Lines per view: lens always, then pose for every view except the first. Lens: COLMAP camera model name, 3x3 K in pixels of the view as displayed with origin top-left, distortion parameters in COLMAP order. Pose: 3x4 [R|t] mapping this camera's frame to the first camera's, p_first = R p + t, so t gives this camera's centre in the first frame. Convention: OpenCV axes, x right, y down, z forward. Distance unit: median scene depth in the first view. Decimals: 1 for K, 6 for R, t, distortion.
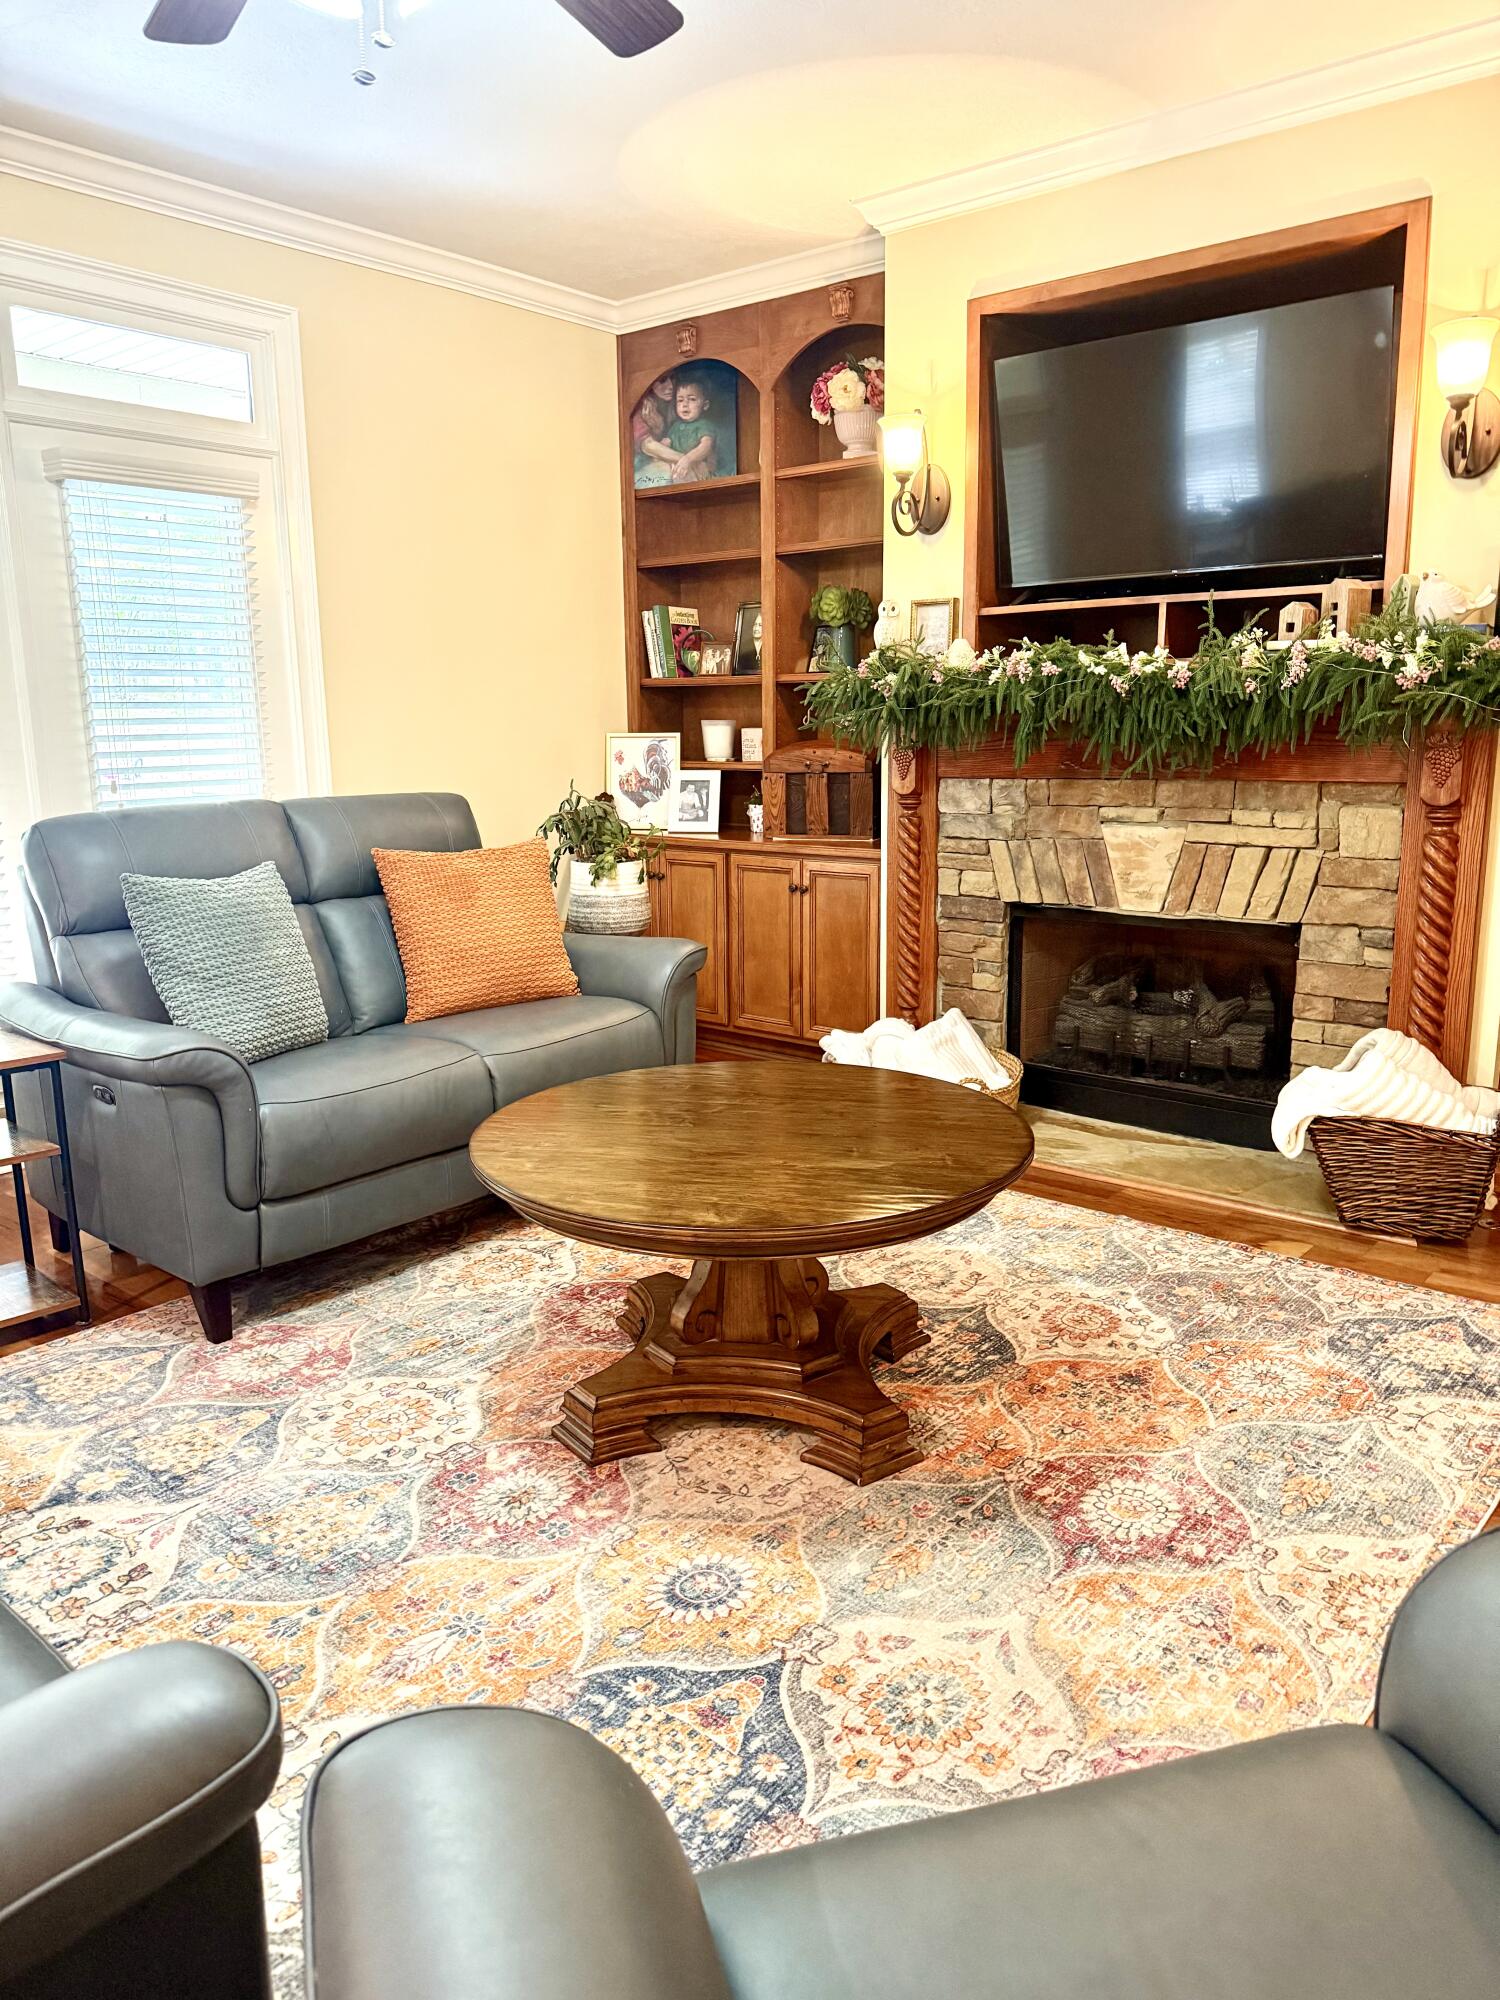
lens RADIAL K [[1427.3, 0, 748.6], [0, 1427.3, 1007.8], [0, 0, 1]] dist [0.039794, -0.046384]
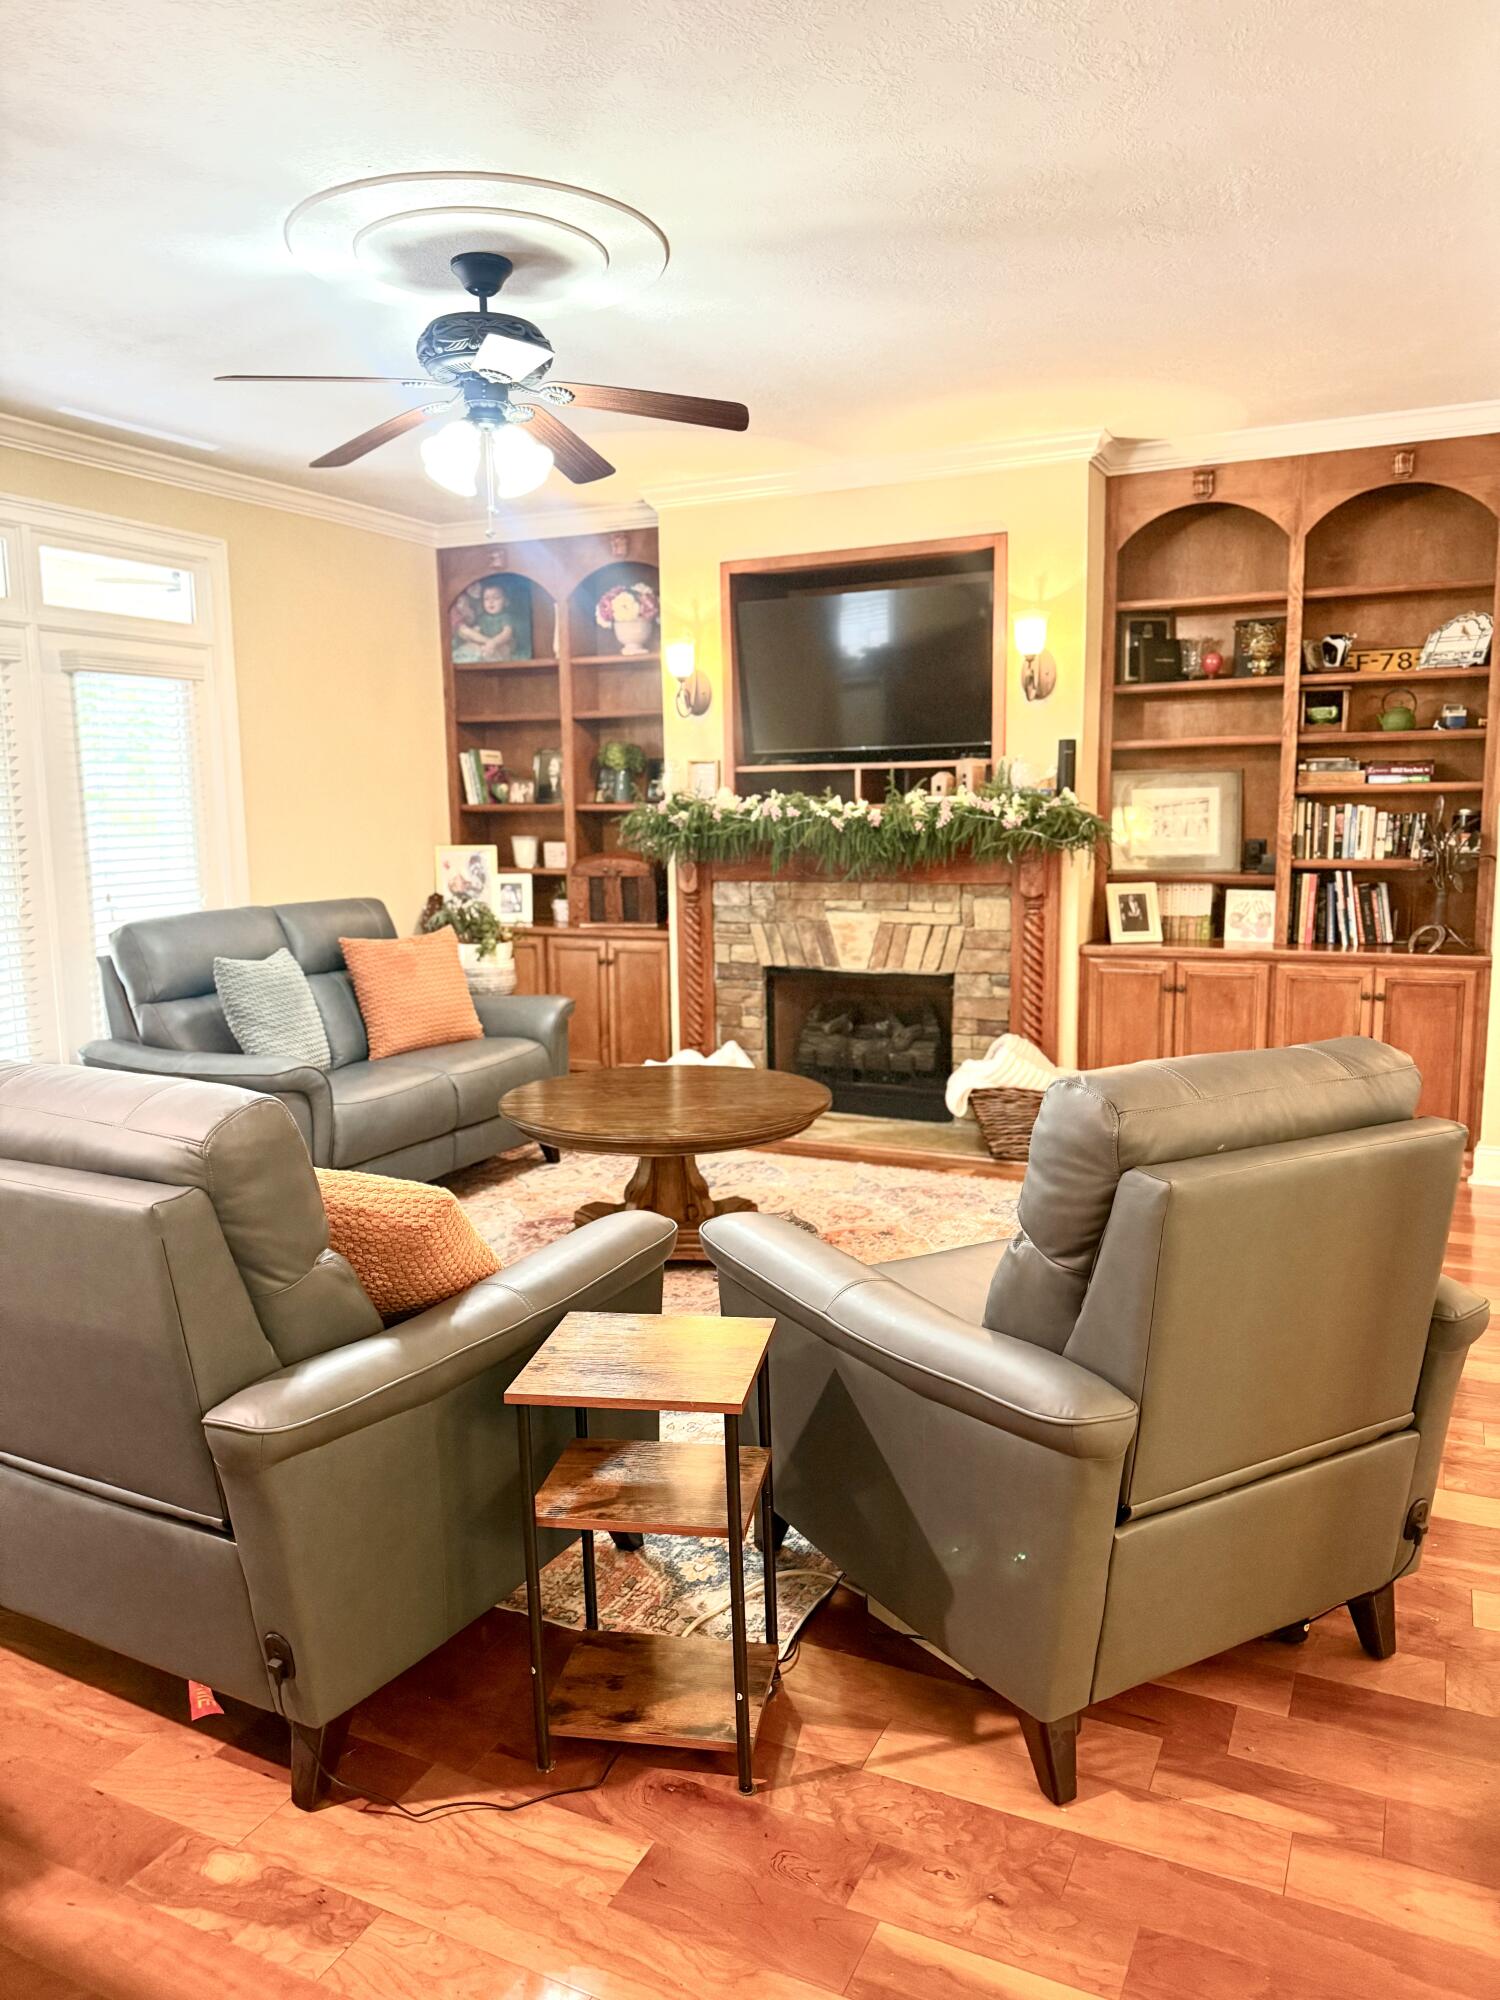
lens RADIAL K [[1427.3, 0, 743.8], [0, 1427.3, 1000.8], [0, 0, 1]] dist [0.039794, -0.046384]
pose [[0.970936, -0.032501, 0.237122, -0.203047], [0.047730, 0.997130, -0.058770, 0.050292], [-0.234531, 0.068380, 0.969701, -0.440976]]
